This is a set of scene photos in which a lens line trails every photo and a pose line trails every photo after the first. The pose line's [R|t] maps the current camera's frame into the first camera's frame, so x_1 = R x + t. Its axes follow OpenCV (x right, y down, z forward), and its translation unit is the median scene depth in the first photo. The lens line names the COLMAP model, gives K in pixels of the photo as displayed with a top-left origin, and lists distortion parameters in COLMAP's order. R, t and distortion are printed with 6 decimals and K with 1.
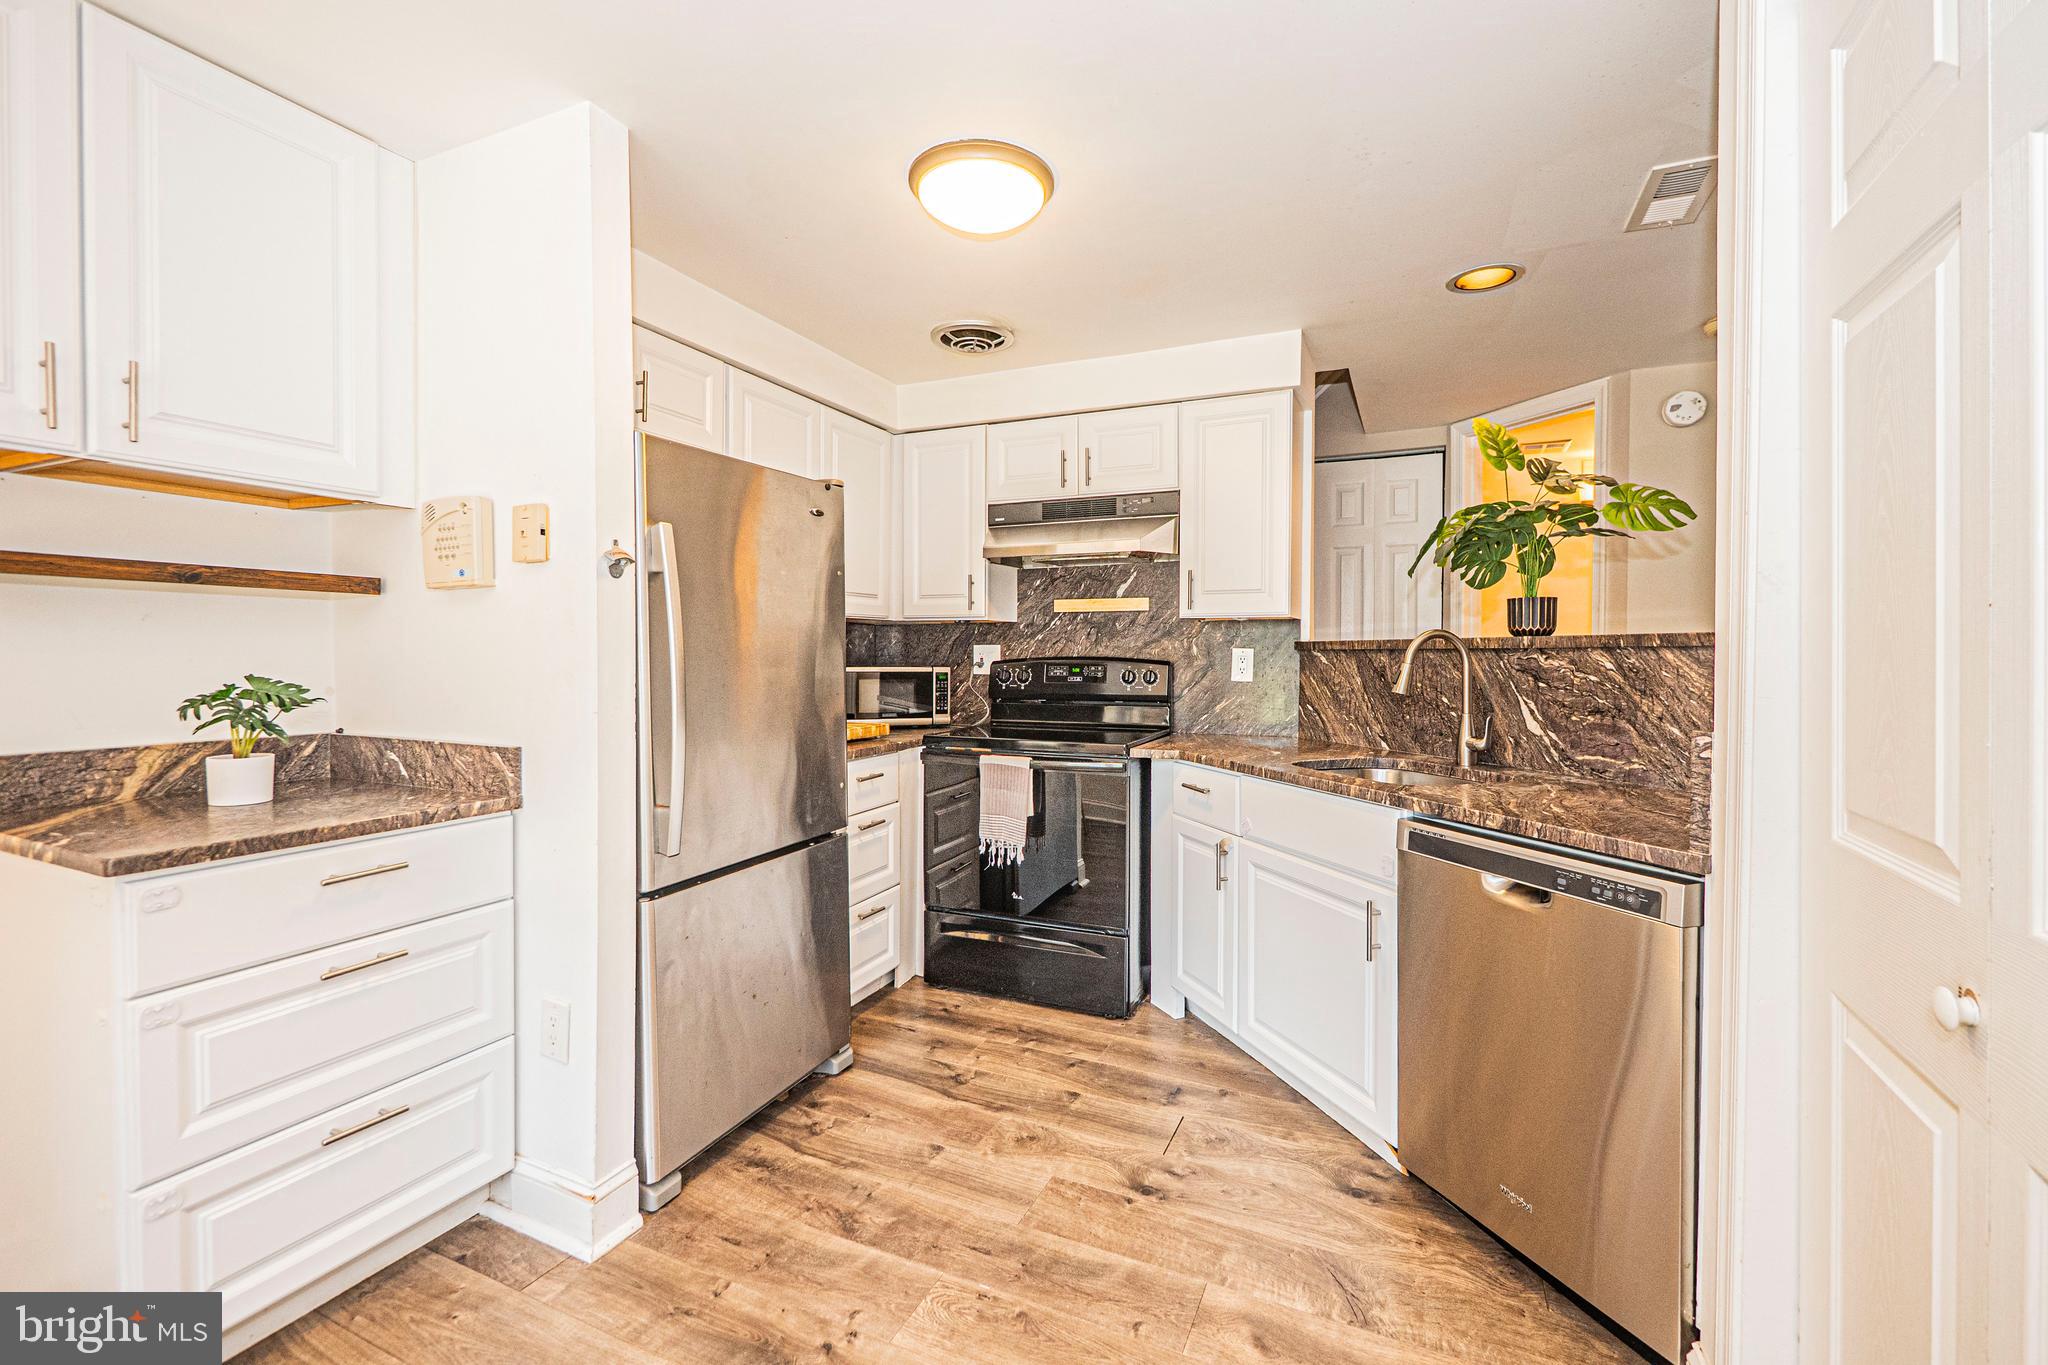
lens RADIAL K [[874.3, 0, 1024.4], [0, 874.3, 671.1], [0, 0, 1]] dist [-0.004221, 0.000035]
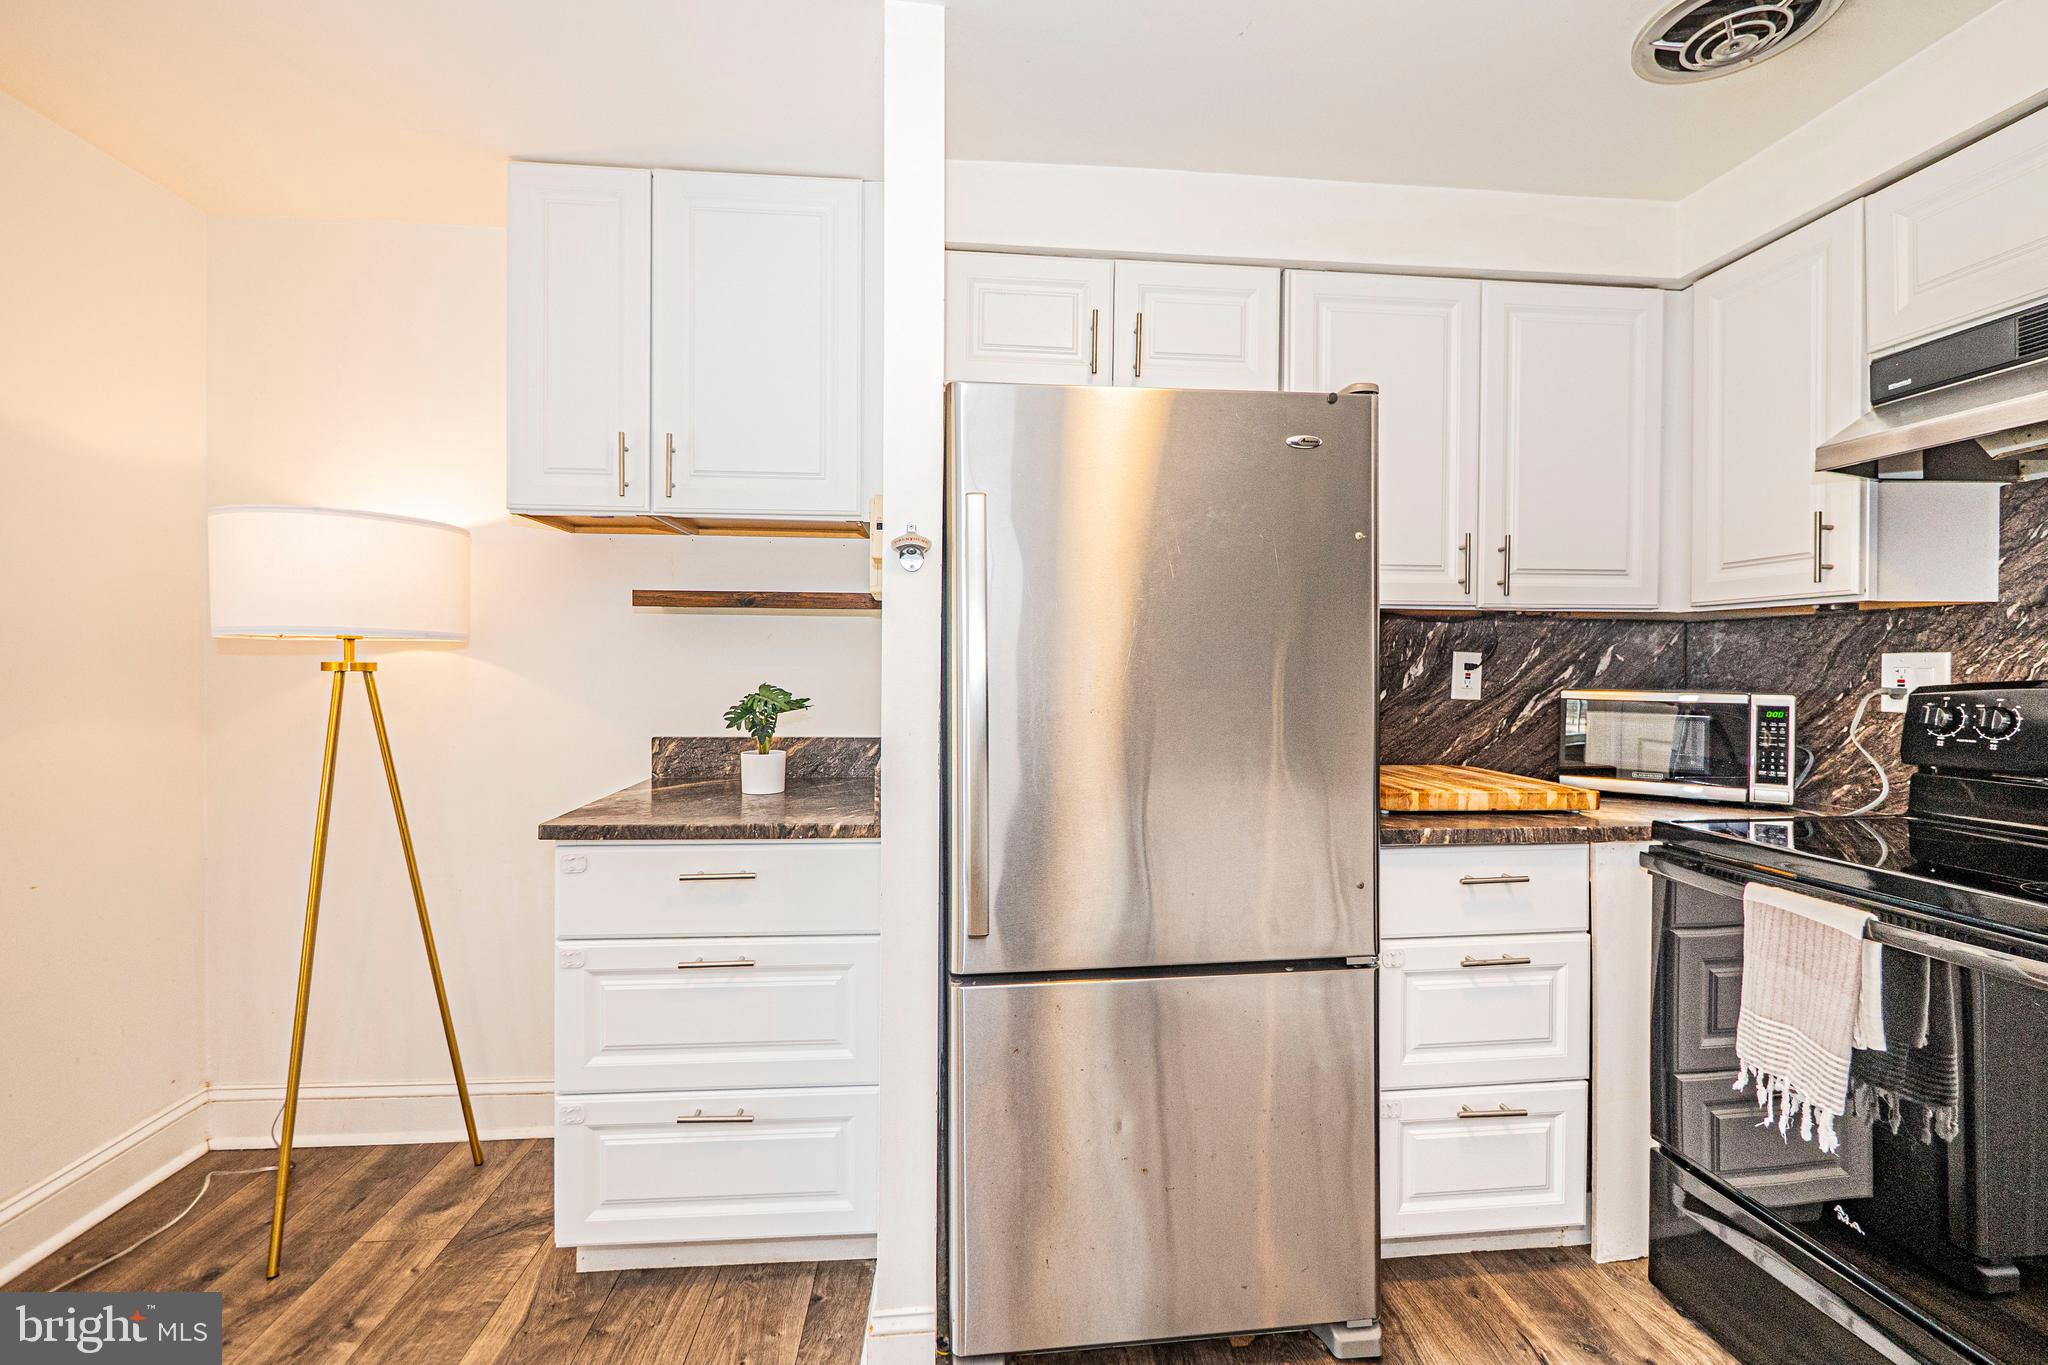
lens RADIAL K [[874.3, 0, 1024.4], [0, 874.3, 671.1], [0, 0, 1]] dist [-0.004221, 0.000035]
pose [[0.489908, 0.005953, -0.871754, 0.177025], [-0.022641, 0.999726, -0.005897, -0.007525], [0.871480, 0.022626, 0.489908, 0.434466]]
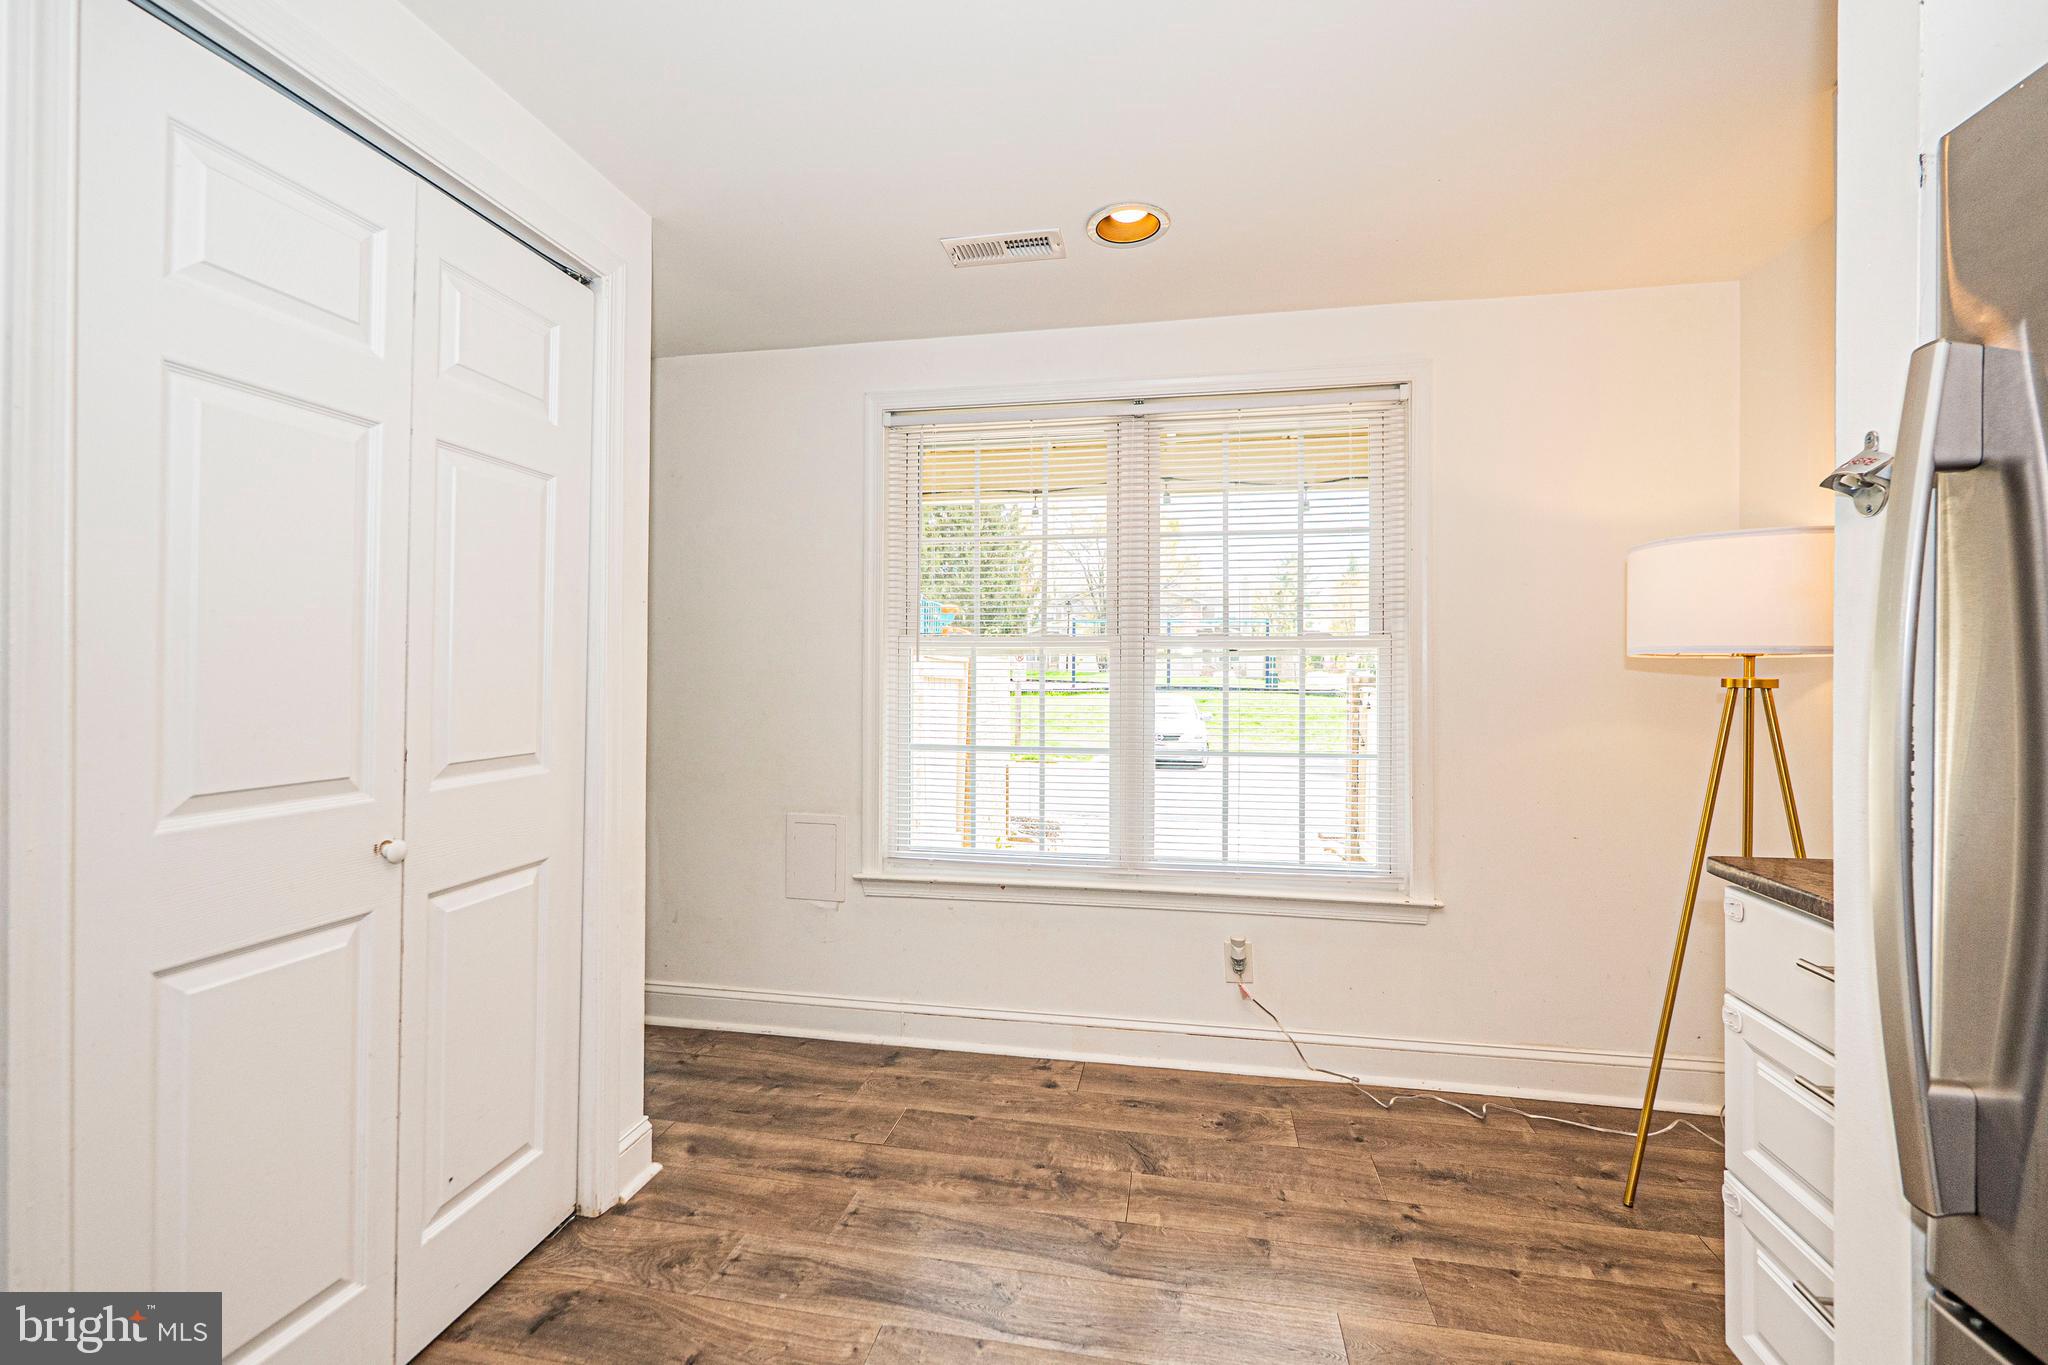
lens RADIAL K [[874.3, 0, 1024.4], [0, 874.3, 671.1], [0, 0, 1]] dist [-0.004221, 0.000035]
pose [[-0.971831, -0.011656, -0.235390, 0.056126], [-0.015829, 0.999749, 0.015844, -0.013954], [0.235146, 0.019124, -0.971772, 0.807258]]
